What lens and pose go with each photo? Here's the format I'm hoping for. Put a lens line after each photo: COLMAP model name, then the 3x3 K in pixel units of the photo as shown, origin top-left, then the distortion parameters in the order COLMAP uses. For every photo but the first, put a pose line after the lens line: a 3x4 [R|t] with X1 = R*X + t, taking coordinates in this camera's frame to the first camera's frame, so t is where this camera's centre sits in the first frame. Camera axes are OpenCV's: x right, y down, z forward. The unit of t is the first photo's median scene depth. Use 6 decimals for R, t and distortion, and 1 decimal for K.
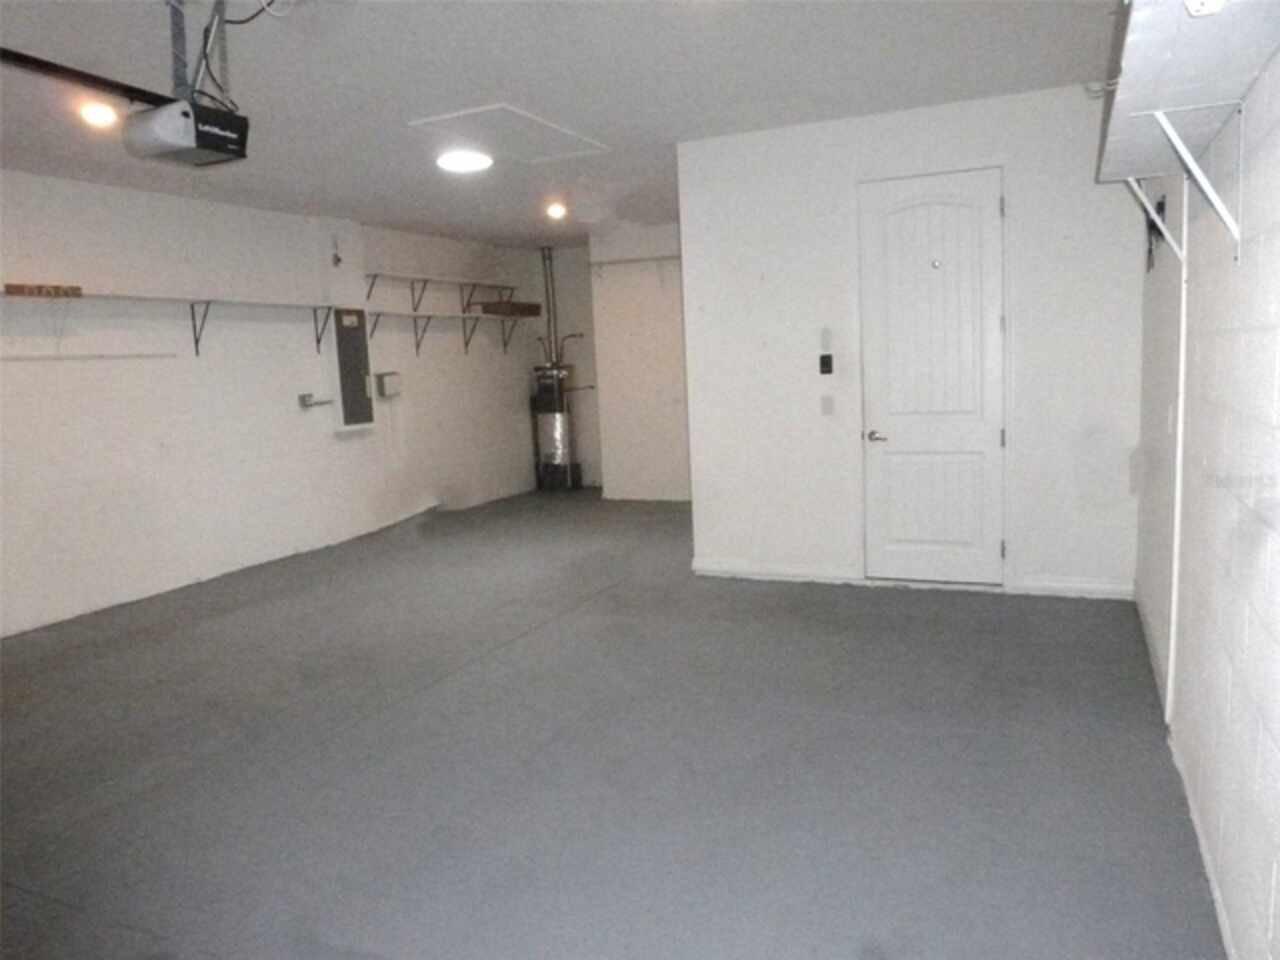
lens RADIAL K [[921.6, 0, 640.0], [0, 921.6, 480.0], [0, 0, 1]] dist [-0.003911, 0.000594]
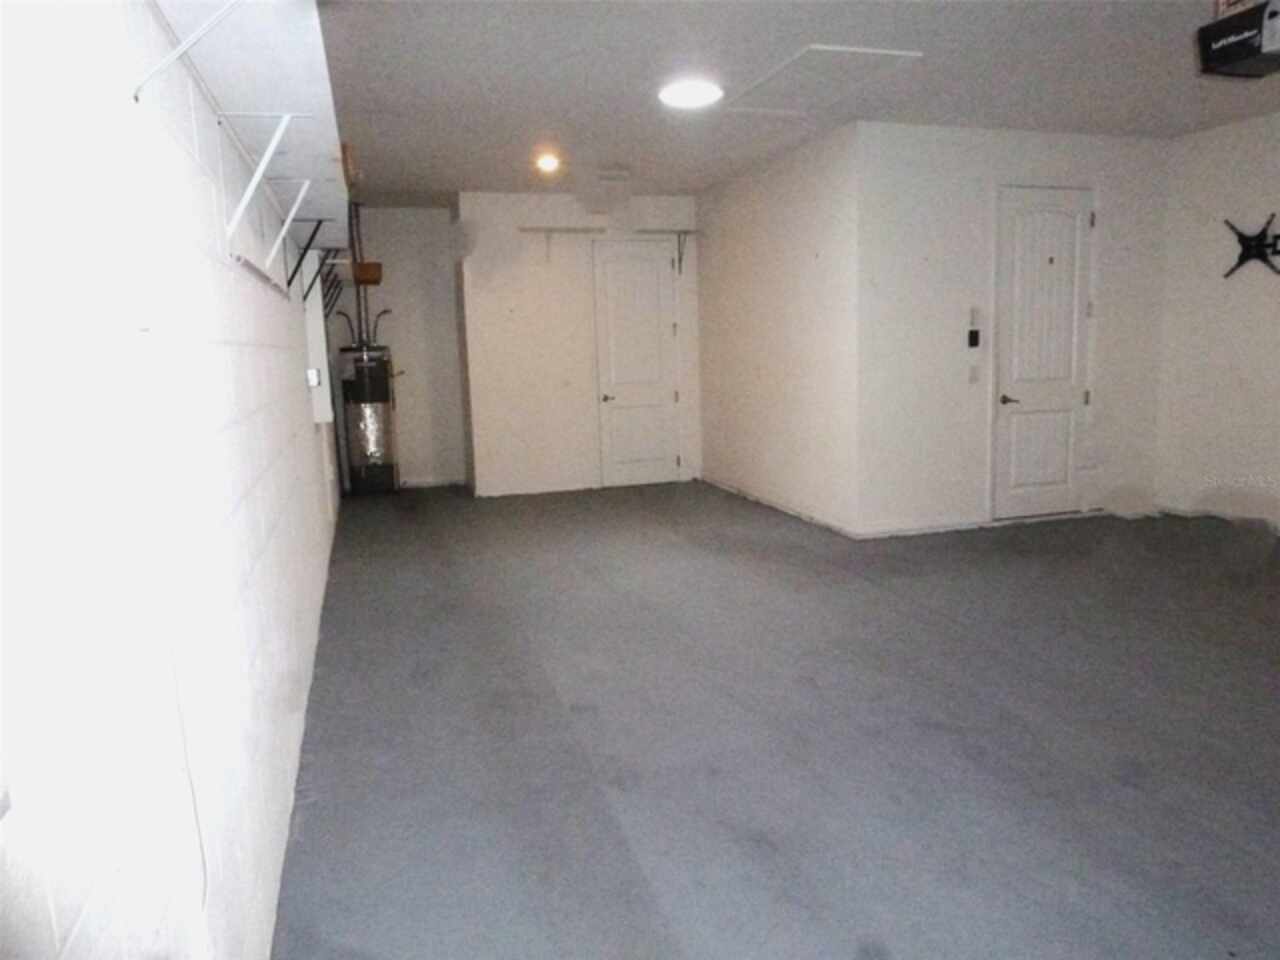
lens RADIAL K [[914.0, 0, 638.8], [0, 914.0, 509.0], [0, 0, 1]] dist [-0.004882, -0.001650]
pose [[0.760582, -0.100519, 0.641413, -0.829910], [0.080757, 0.994917, 0.060157, -0.015404], [-0.644200, 0.006045, 0.764833, 0.380372]]
